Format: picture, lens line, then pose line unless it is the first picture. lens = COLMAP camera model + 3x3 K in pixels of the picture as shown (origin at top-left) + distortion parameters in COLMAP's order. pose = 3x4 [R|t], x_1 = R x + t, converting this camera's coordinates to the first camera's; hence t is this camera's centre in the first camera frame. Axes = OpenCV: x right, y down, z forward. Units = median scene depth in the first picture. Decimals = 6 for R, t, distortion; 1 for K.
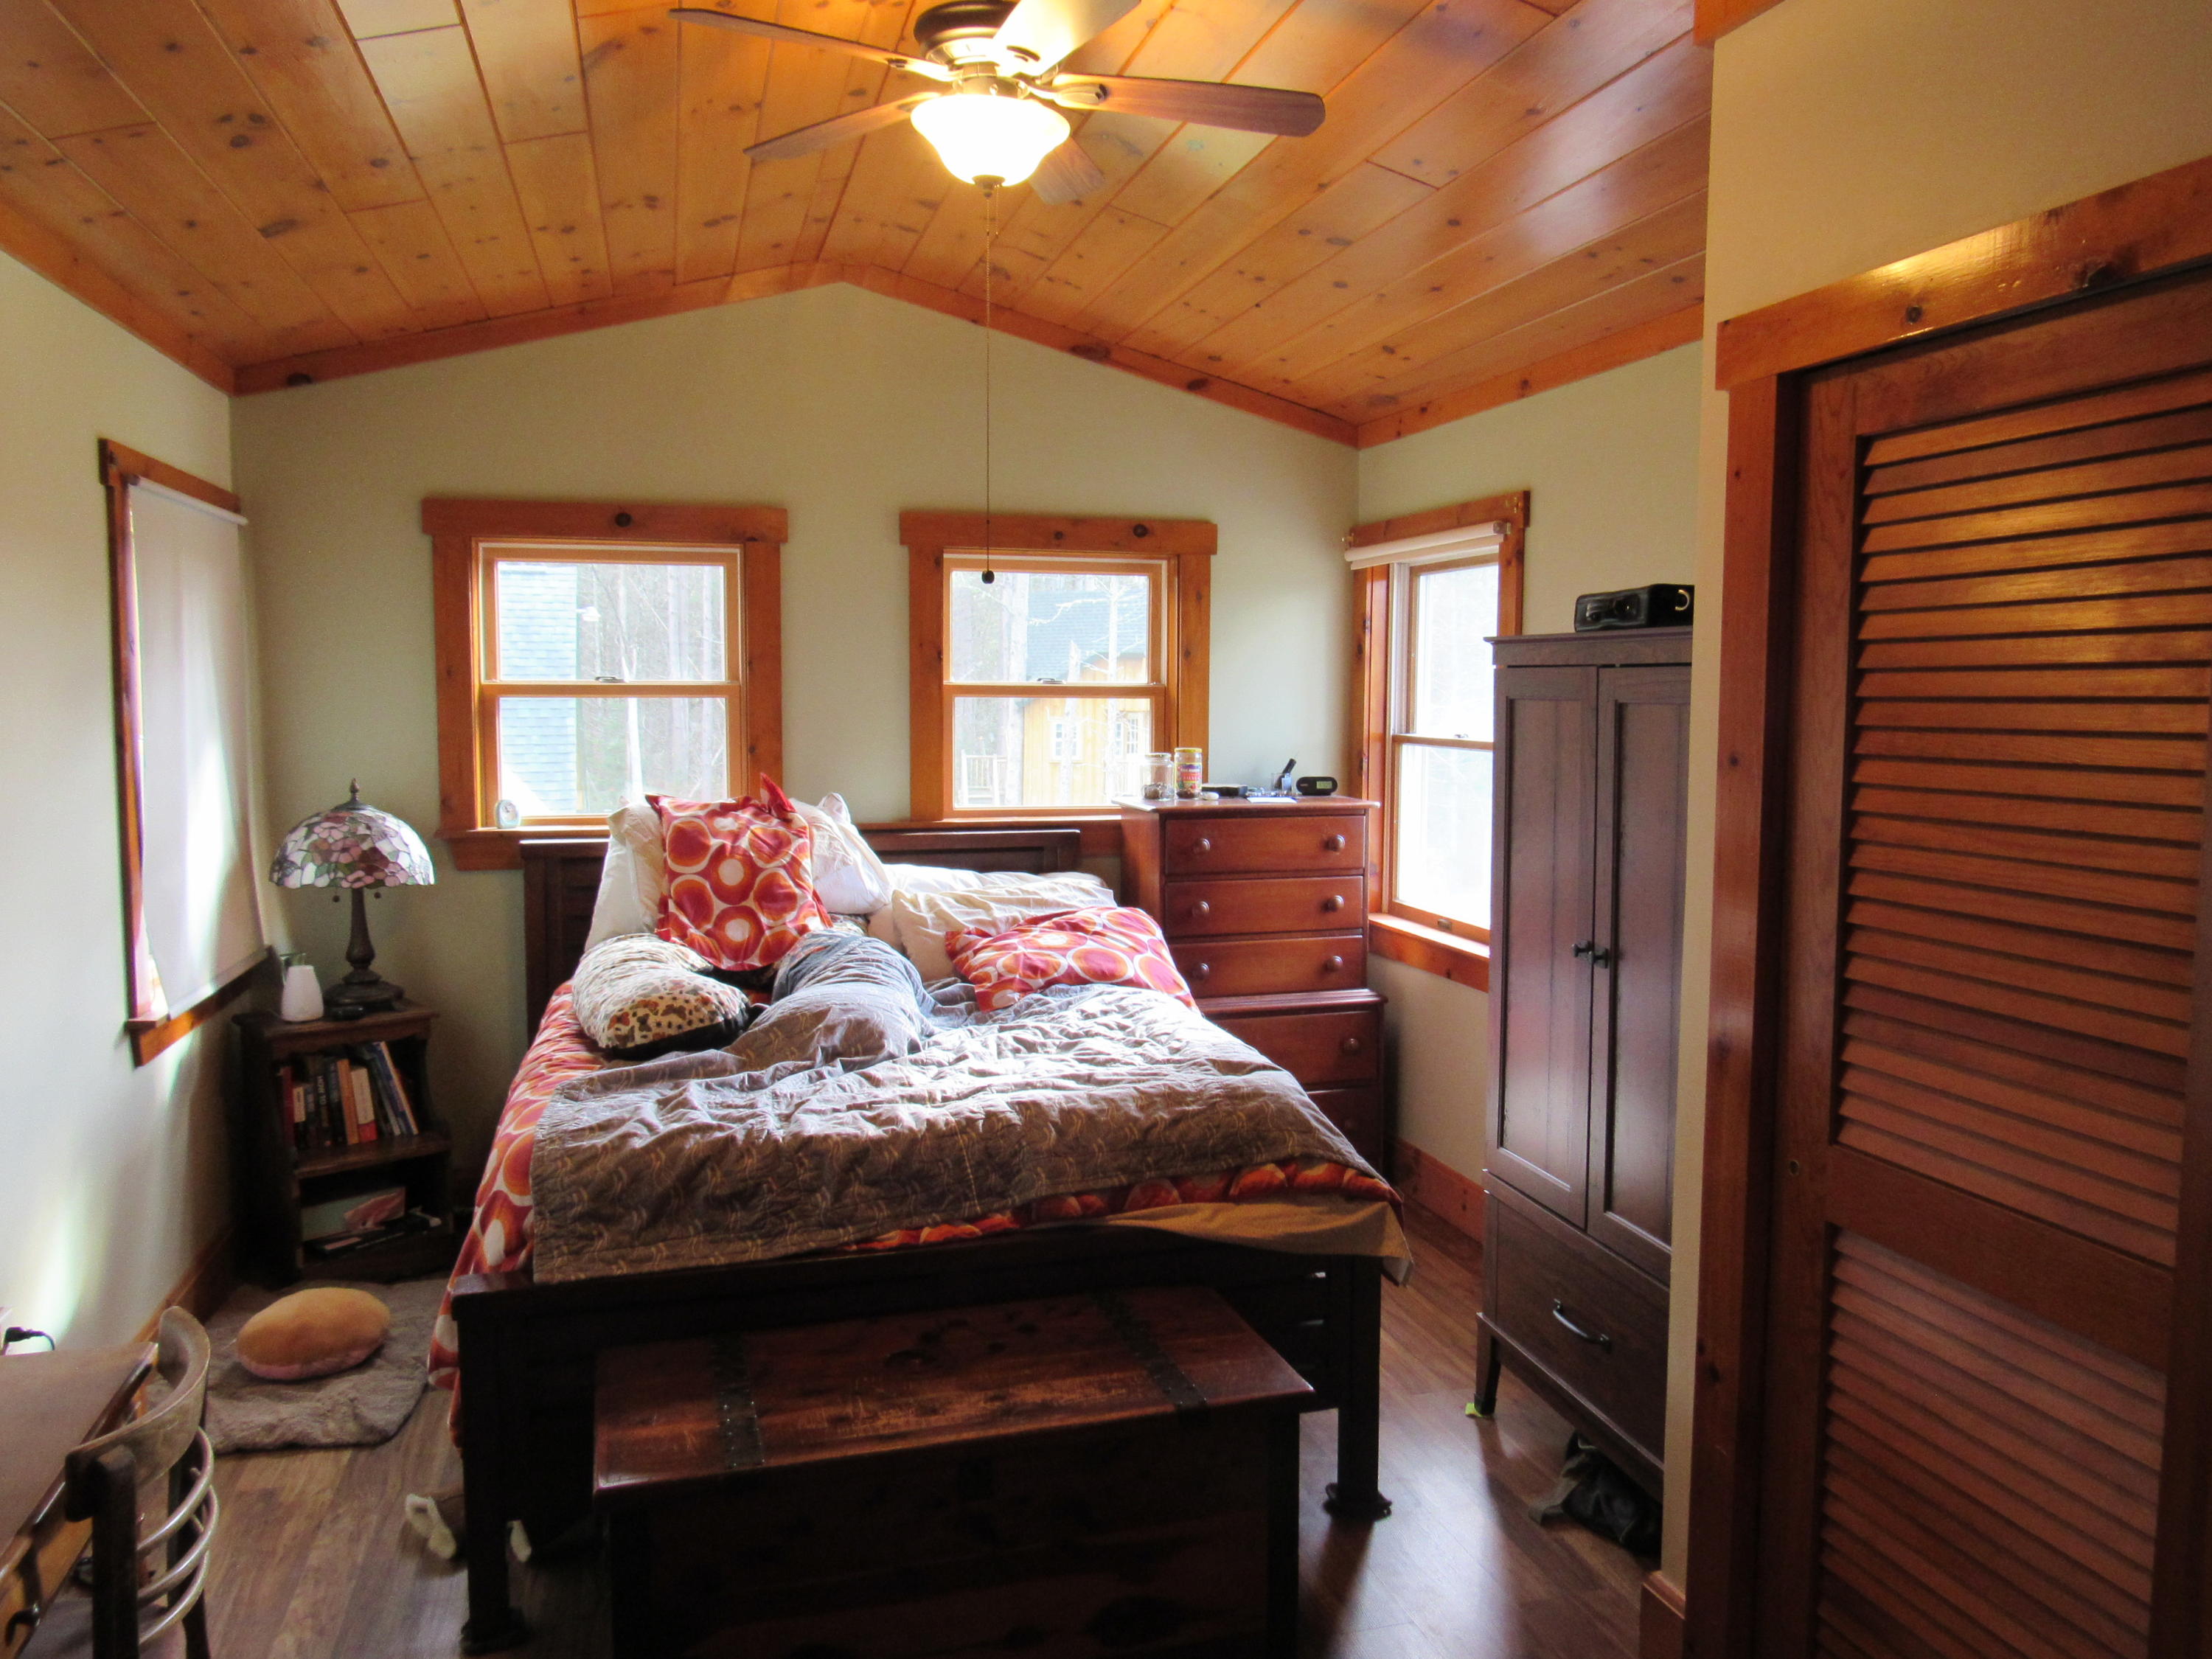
lens RADIAL K [[1602.7, 0, 1103.5], [0, 1602.7, 821.6], [0, 0, 1]] dist [-0.013746, -0.006149]
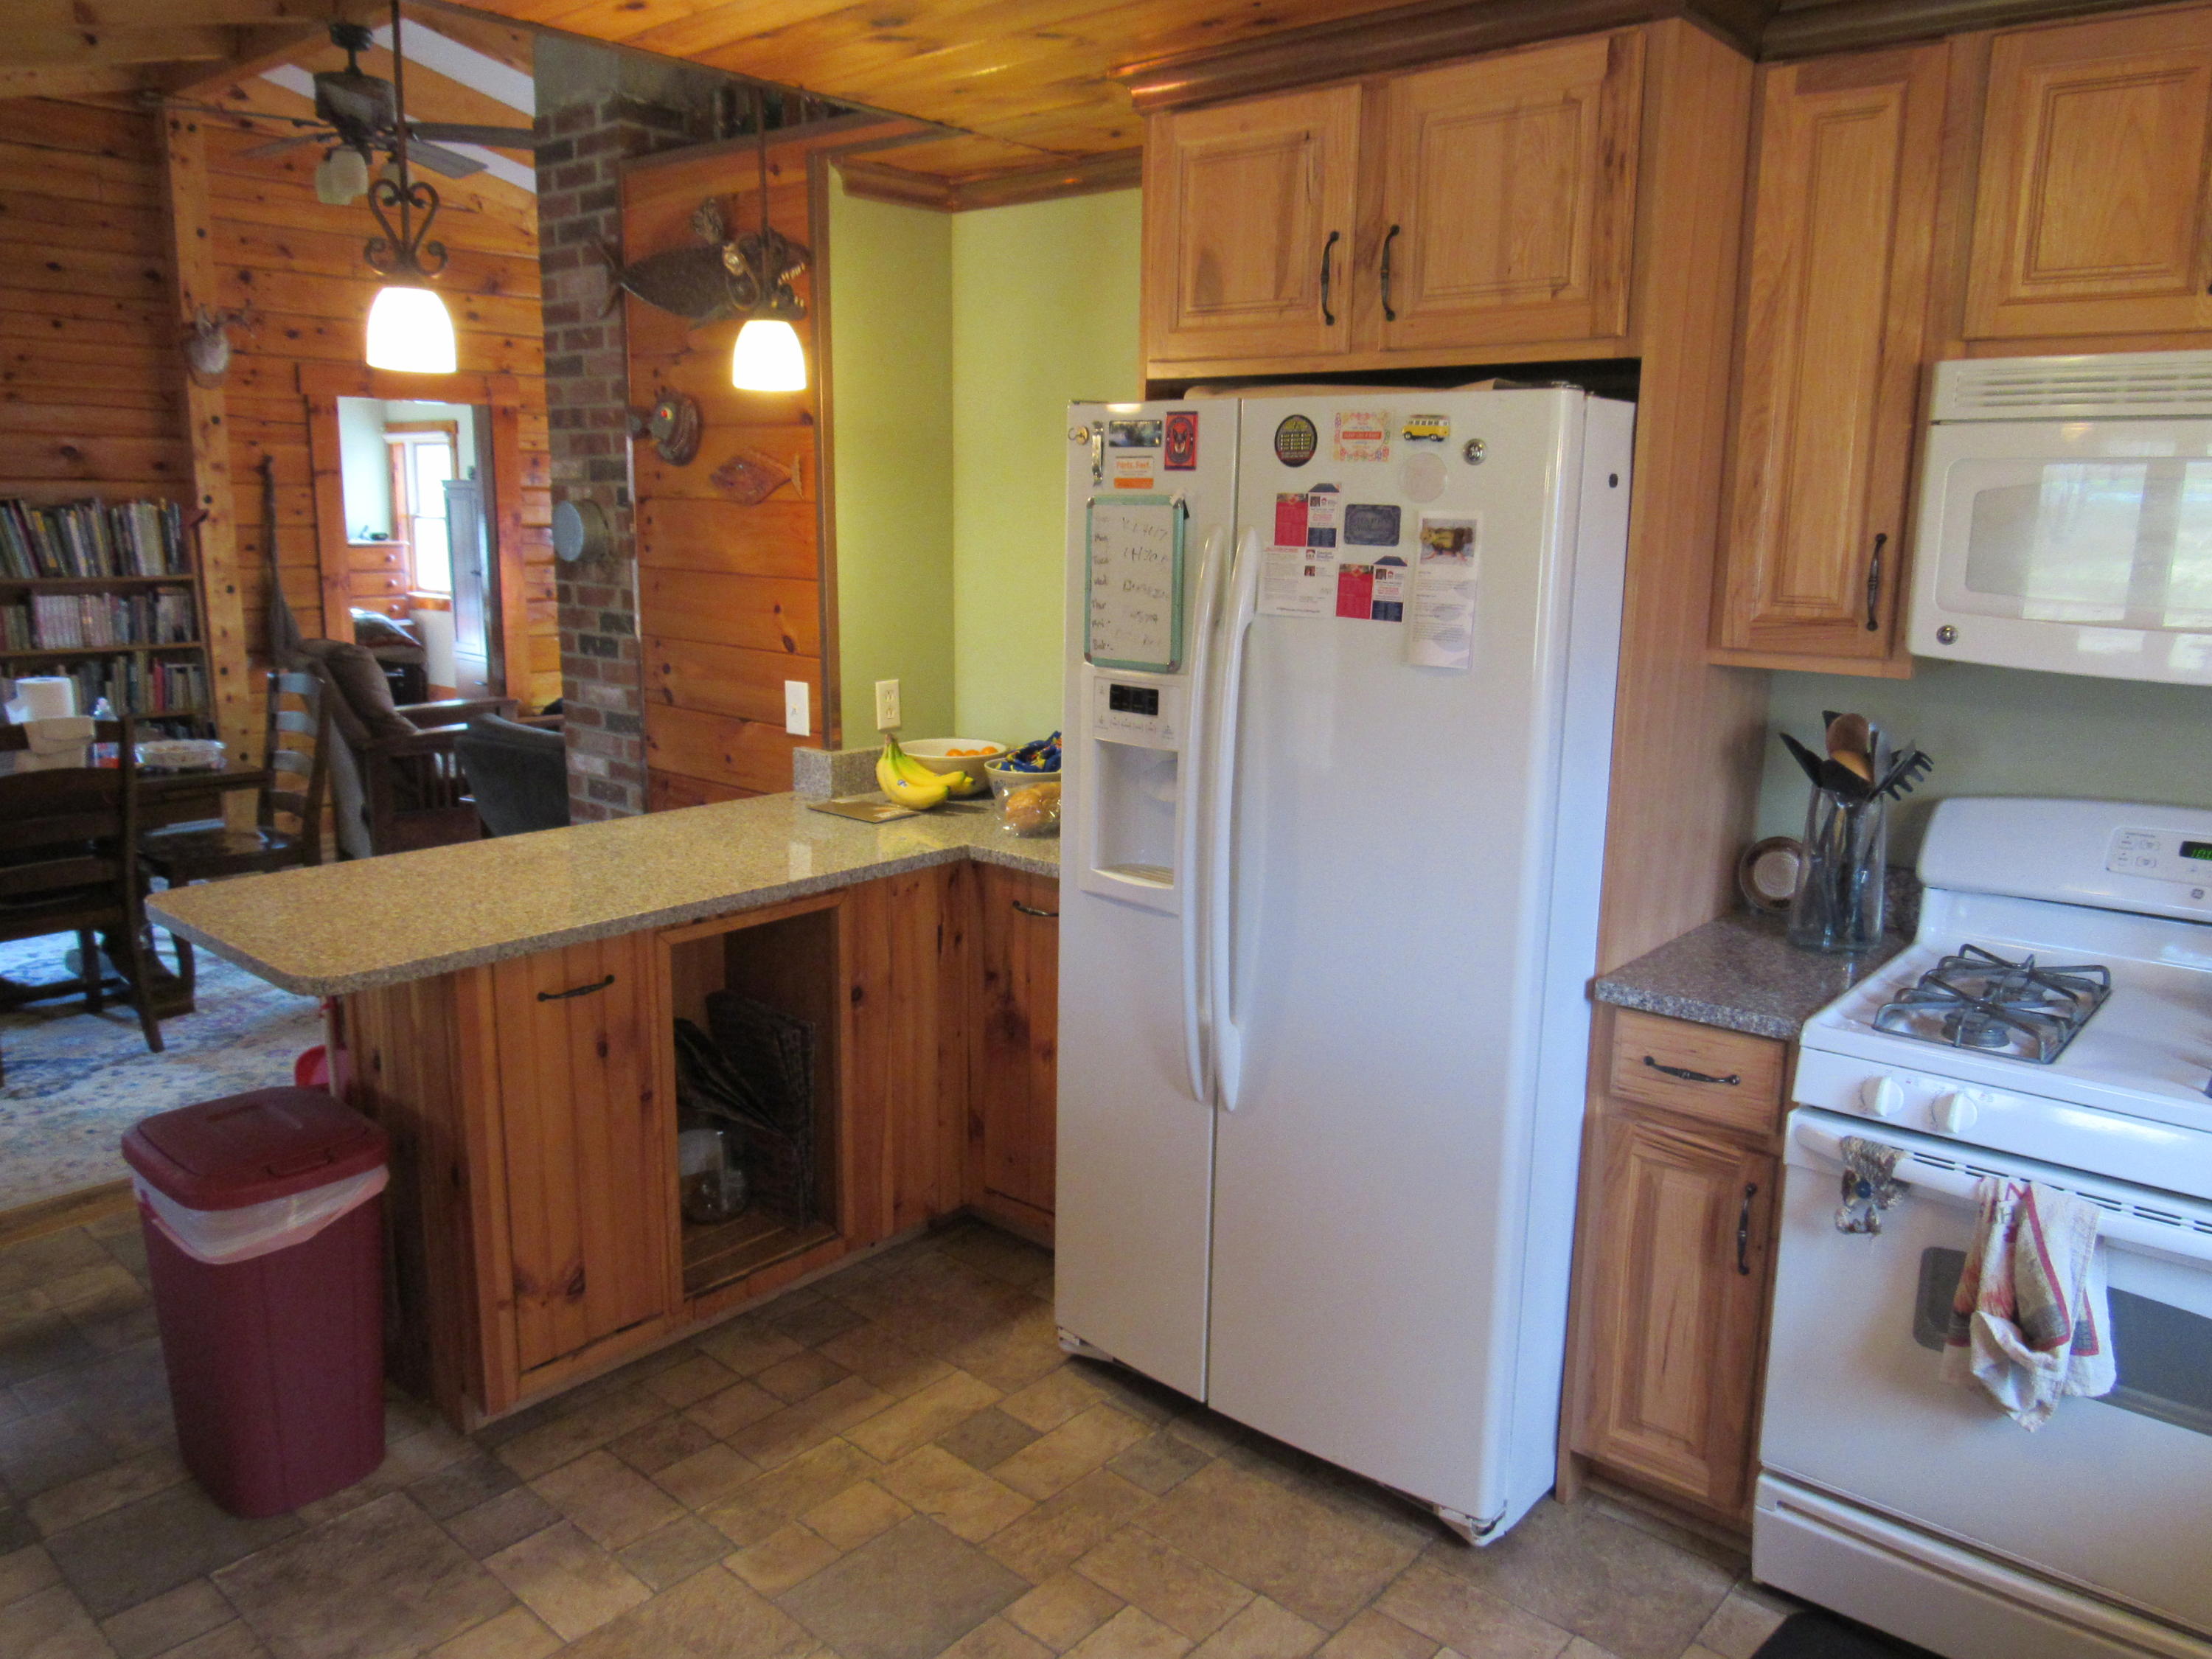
lens RADIAL K [[1602.7, 0, 1103.5], [0, 1602.7, 821.6], [0, 0, 1]] dist [-0.013746, -0.006149]
pose [[0.840017, -0.099884, 0.533286, -0.274253], [0.033712, 0.990618, 0.132440, 0.121542], [-0.541511, -0.093274, 0.835503, -1.627094]]
